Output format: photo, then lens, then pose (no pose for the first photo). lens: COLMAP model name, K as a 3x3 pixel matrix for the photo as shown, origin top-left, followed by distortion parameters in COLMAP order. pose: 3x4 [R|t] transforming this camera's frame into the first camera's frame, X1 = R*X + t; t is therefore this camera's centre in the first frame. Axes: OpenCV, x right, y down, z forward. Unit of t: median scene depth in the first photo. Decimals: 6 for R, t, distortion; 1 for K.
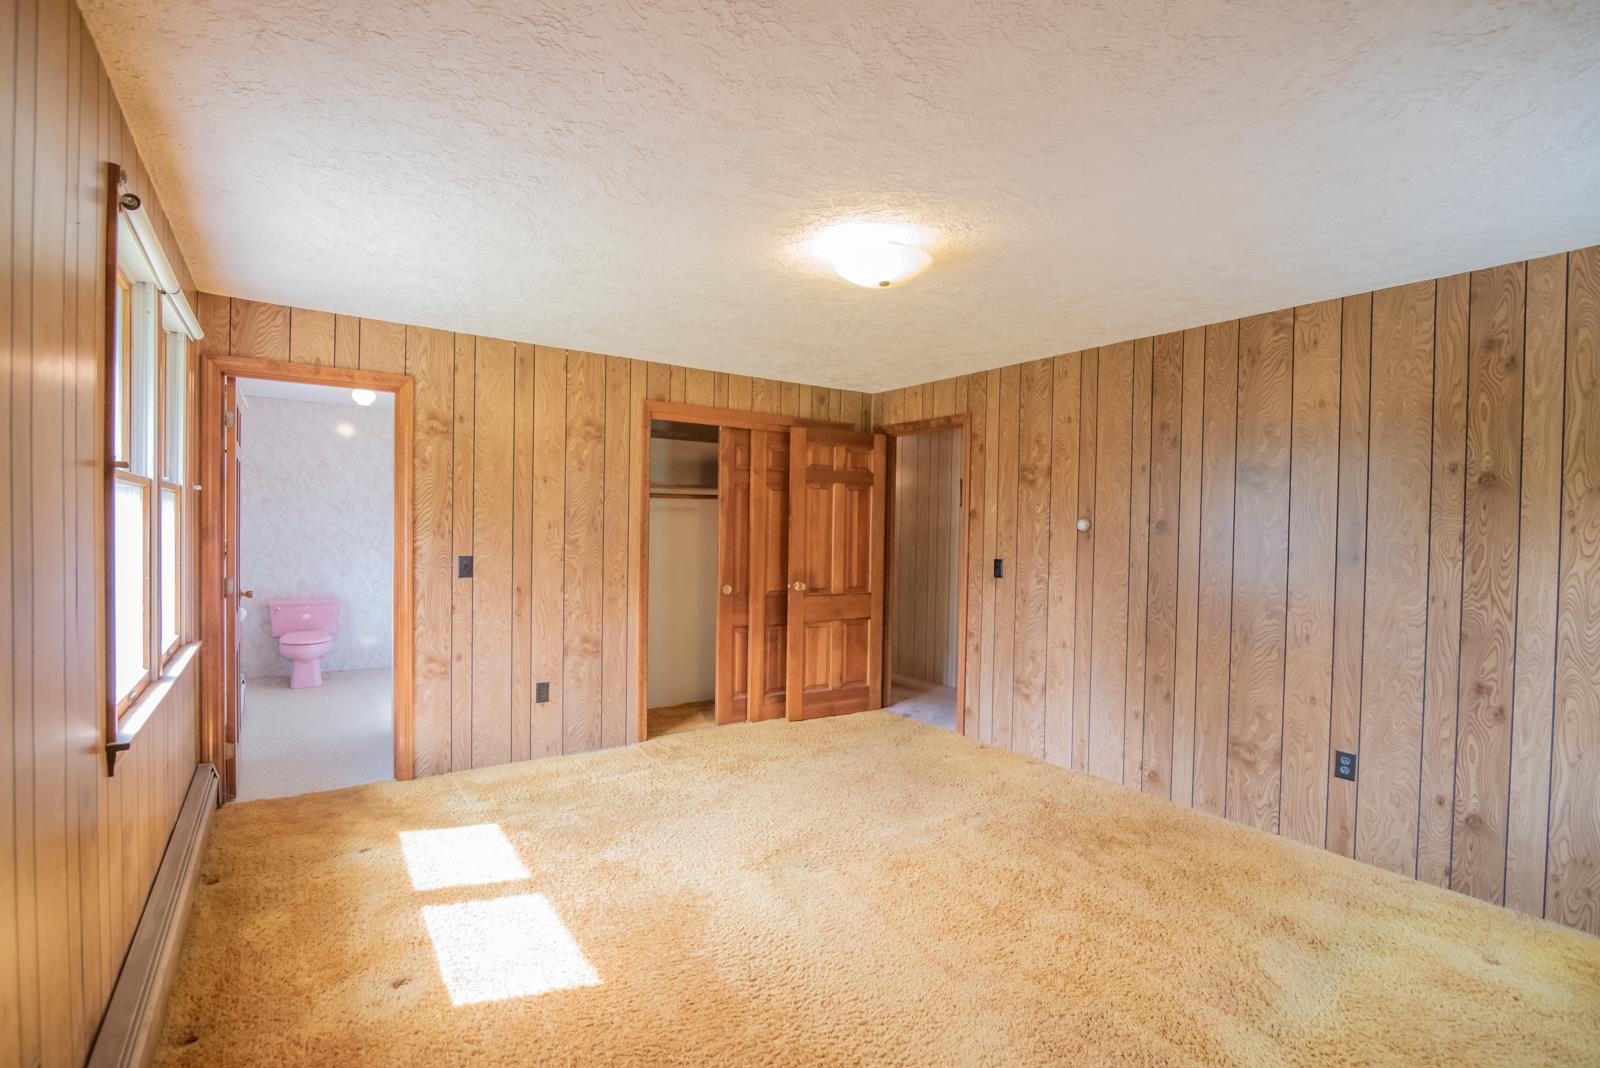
lens RADIAL K [[721.6, 0, 798.1], [0, 721.6, 537.3], [0, 0, 1]] dist [-0.015131, 0.000455]
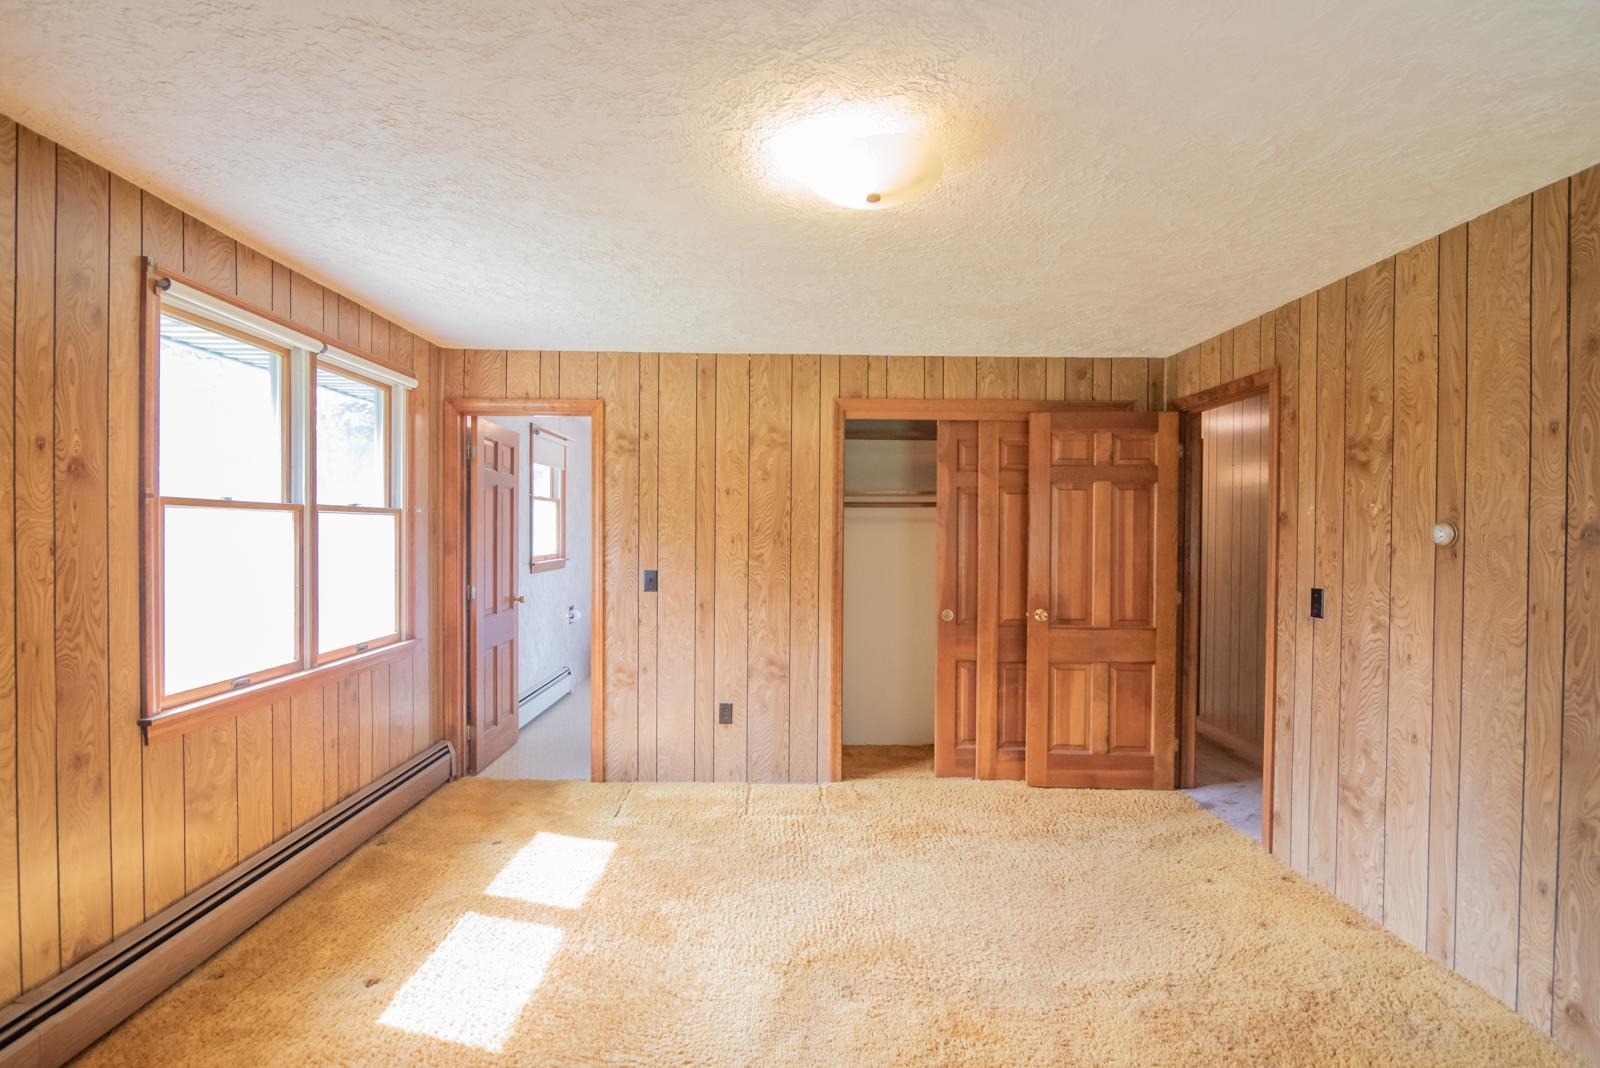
lens RADIAL K [[753.5, 0, 800.9], [0, 753.5, 538.7], [0, 0, 1]] dist [-0.016726, 0.000431]
pose [[0.836791, -0.005809, -0.547491, 0.273796], [-0.001946, 0.999906, -0.013583, -0.004280], [0.547519, 0.012431, 0.836701, 0.206160]]
